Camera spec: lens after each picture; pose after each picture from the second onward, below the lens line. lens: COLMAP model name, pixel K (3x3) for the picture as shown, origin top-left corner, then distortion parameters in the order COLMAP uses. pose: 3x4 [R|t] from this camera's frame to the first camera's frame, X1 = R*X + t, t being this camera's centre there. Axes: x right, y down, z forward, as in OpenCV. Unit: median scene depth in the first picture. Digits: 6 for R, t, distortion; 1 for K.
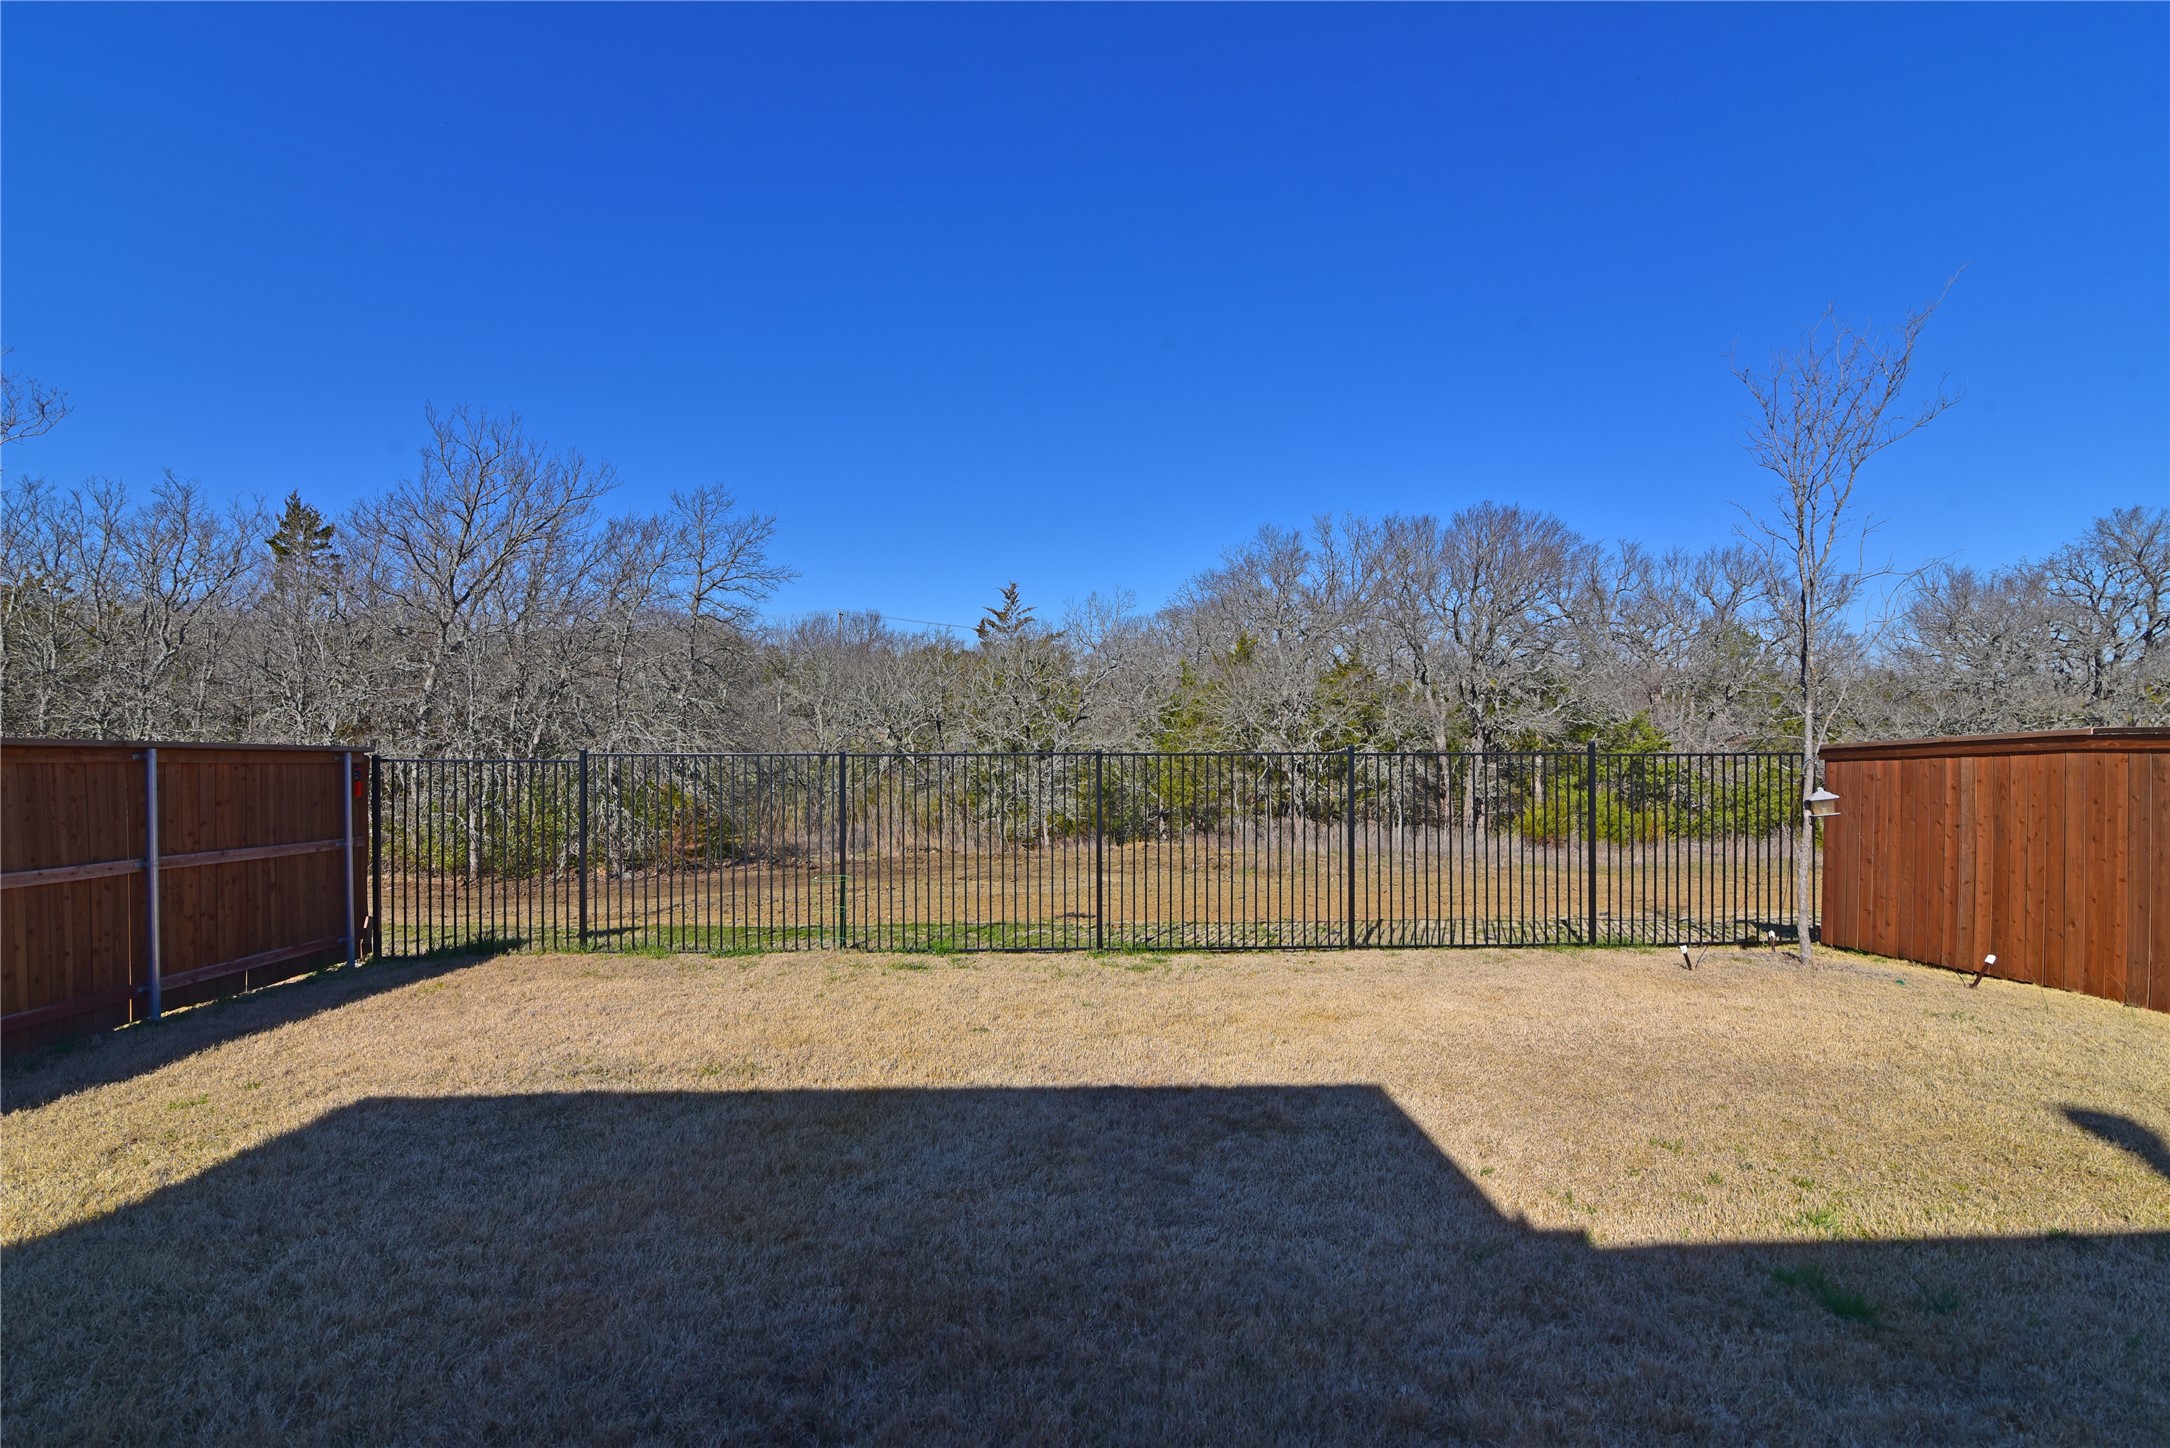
lens RADIAL K [[996.3, 0, 1086.7], [0, 996.3, 721.0], [0, 0, 1]] dist [-0.020416, 0.000720]
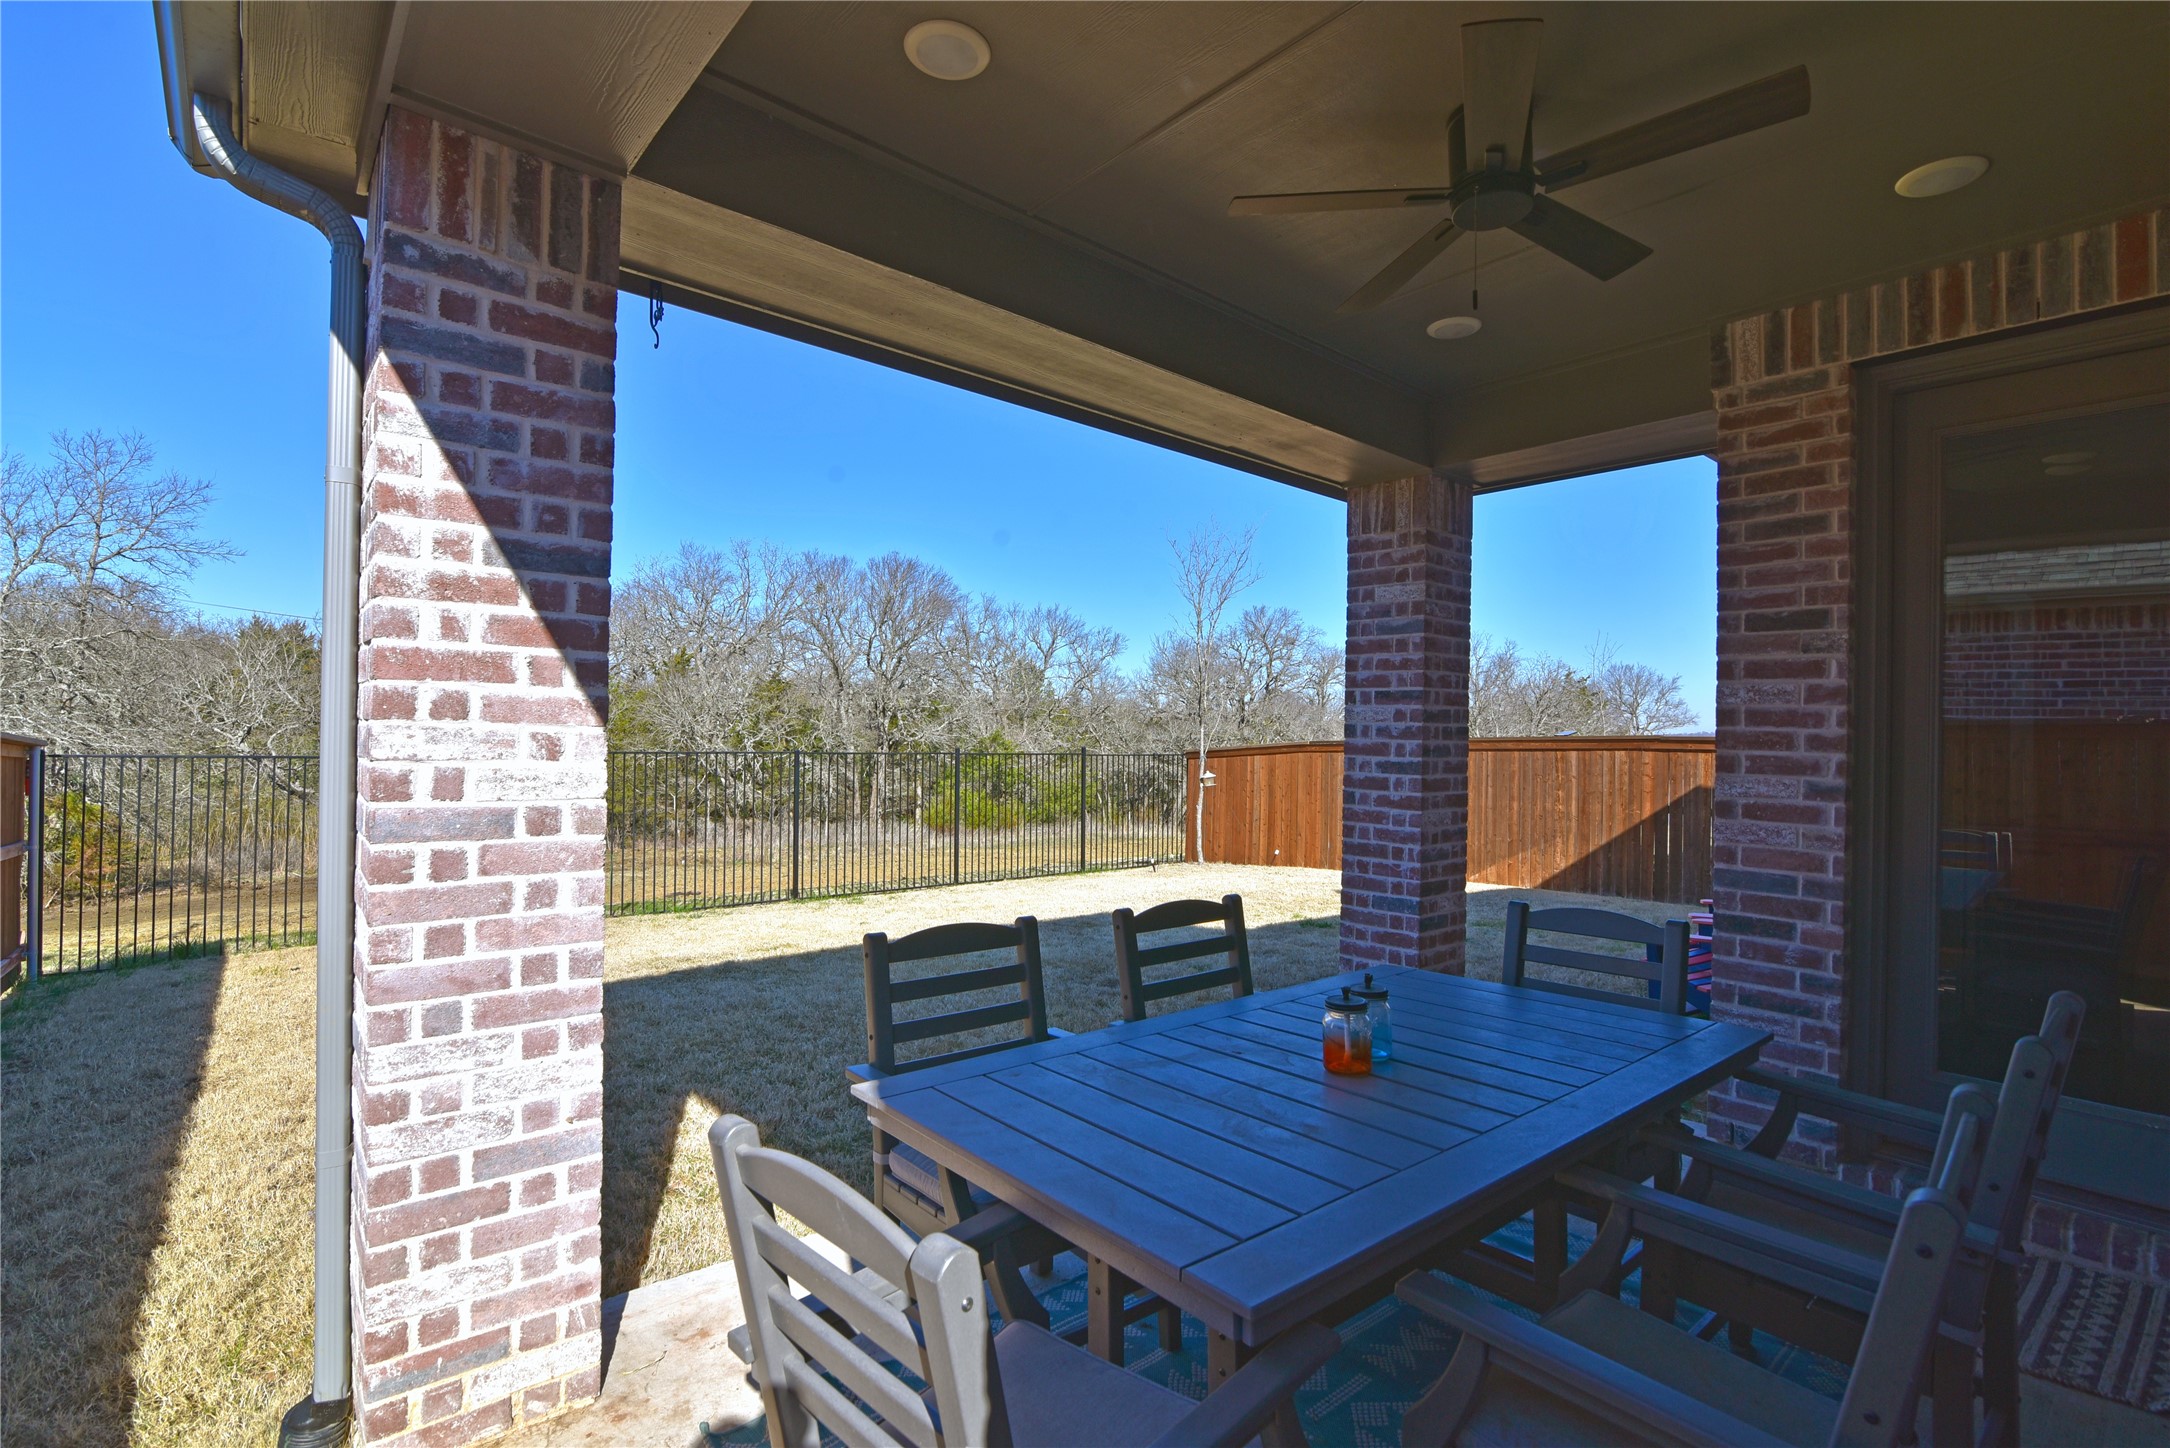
lens RADIAL K [[996.3, 0, 1091.2], [0, 996.3, 732.7], [0, 0, 1]] dist [-0.020416, 0.000720]
pose [[0.775384, 0.016578, 0.631273, -0.259730], [-0.016372, 0.999847, -0.006148, 0.003789], [-0.631278, -0.005568, 0.775537, -0.139513]]
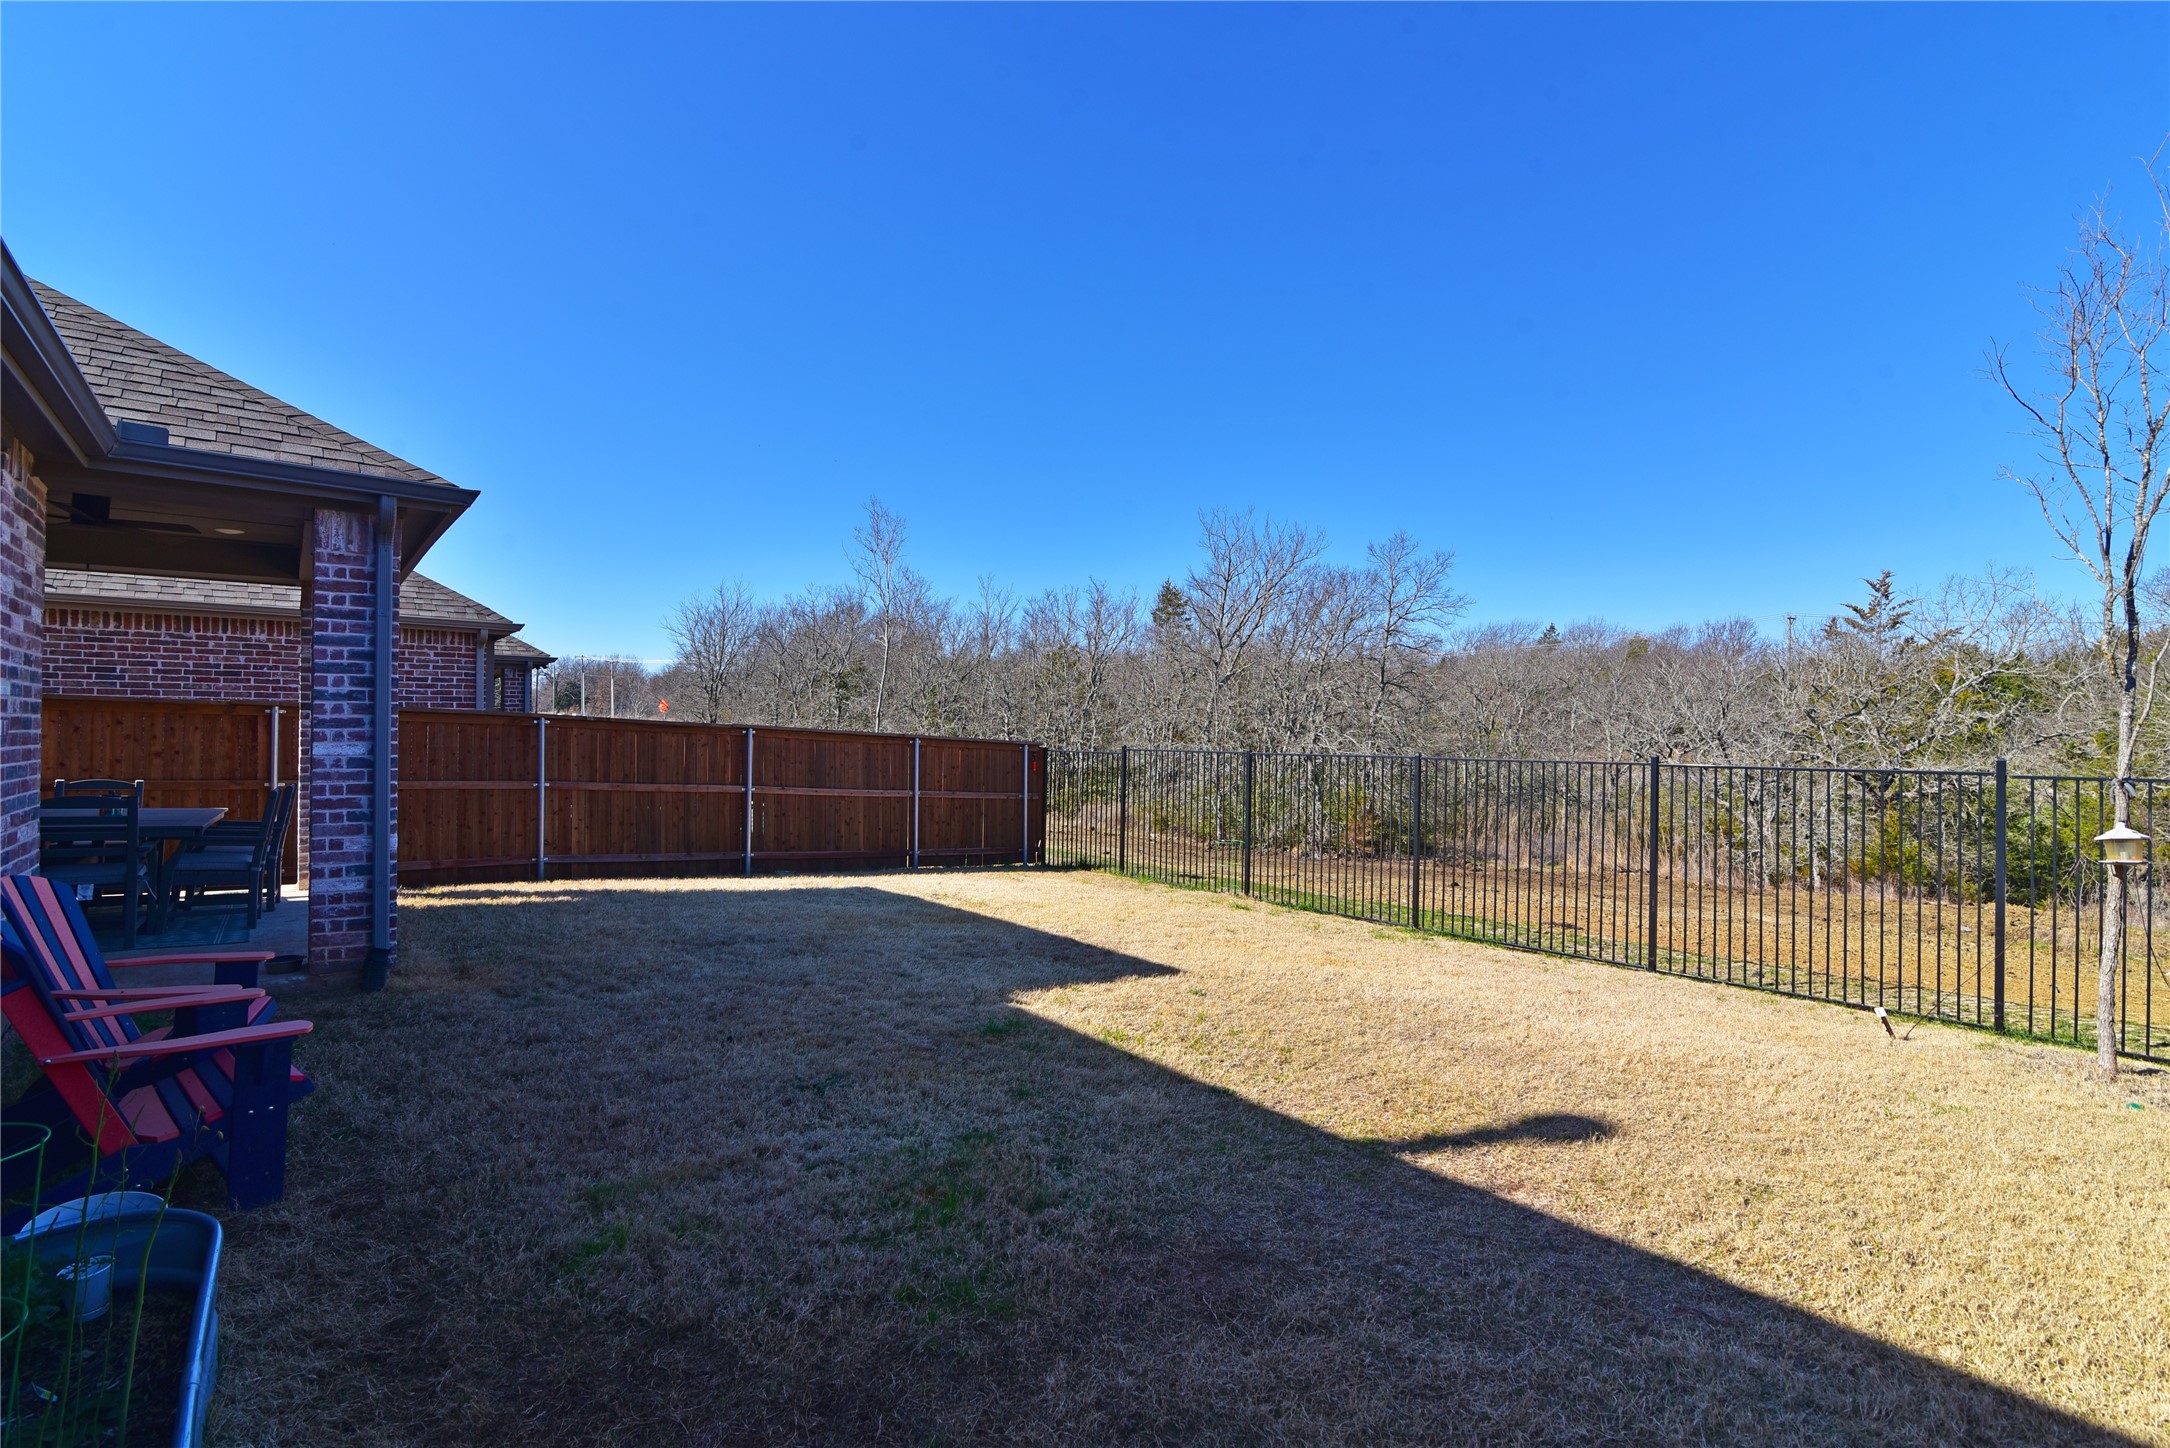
lens RADIAL K [[996.3, 0, 1079.0], [0, 996.3, 729.6], [0, 0, 1]] dist [-0.020416, 0.000720]
pose [[0.597998, 0.003937, -0.801488, 0.333043], [-0.013213, 0.999900, -0.004946, 0.005264], [0.801389, 0.013548, 0.597990, 0.000014]]
